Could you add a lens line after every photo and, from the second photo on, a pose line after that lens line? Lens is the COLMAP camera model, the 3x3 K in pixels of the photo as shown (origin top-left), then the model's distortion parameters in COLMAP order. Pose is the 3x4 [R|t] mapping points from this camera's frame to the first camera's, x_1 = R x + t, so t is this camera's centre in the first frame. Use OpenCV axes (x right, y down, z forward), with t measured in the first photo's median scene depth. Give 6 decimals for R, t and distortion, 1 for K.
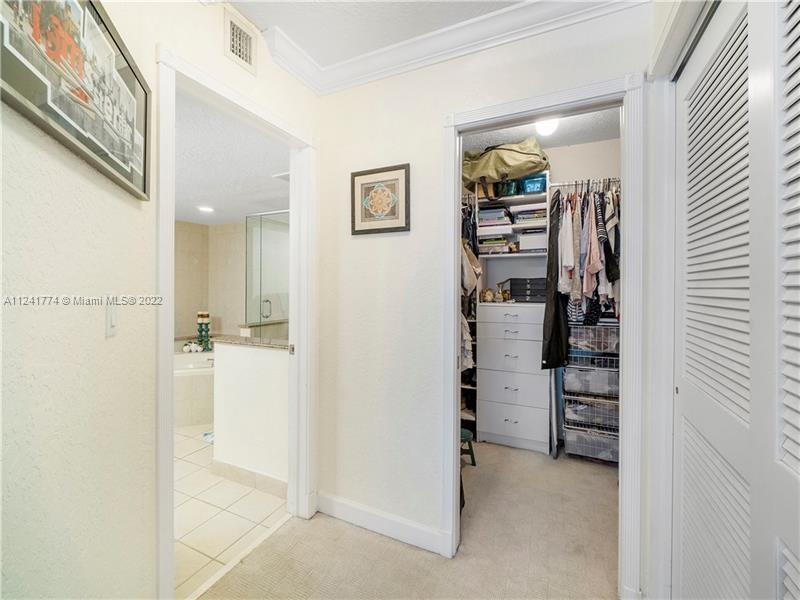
lens RADIAL K [[345.6, 0, 398.9], [0, 345.6, 293.1], [0, 0, 1]] dist [-0.008840, 0.001253]
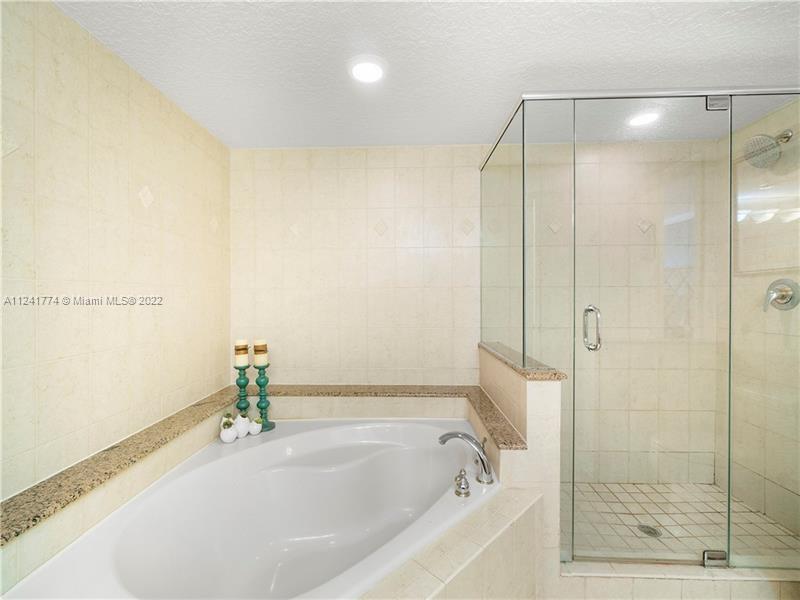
lens RADIAL K [[345.6, 0, 398.6], [0, 345.6, 296.0], [0, 0, 1]] dist [-0.008840, 0.001253]
pose [[0.915336, 0.008408, 0.402603, -0.574646], [-0.011659, 0.999916, 0.005626, -0.006119], [-0.402522, -0.009844, 0.915358, 0.527765]]
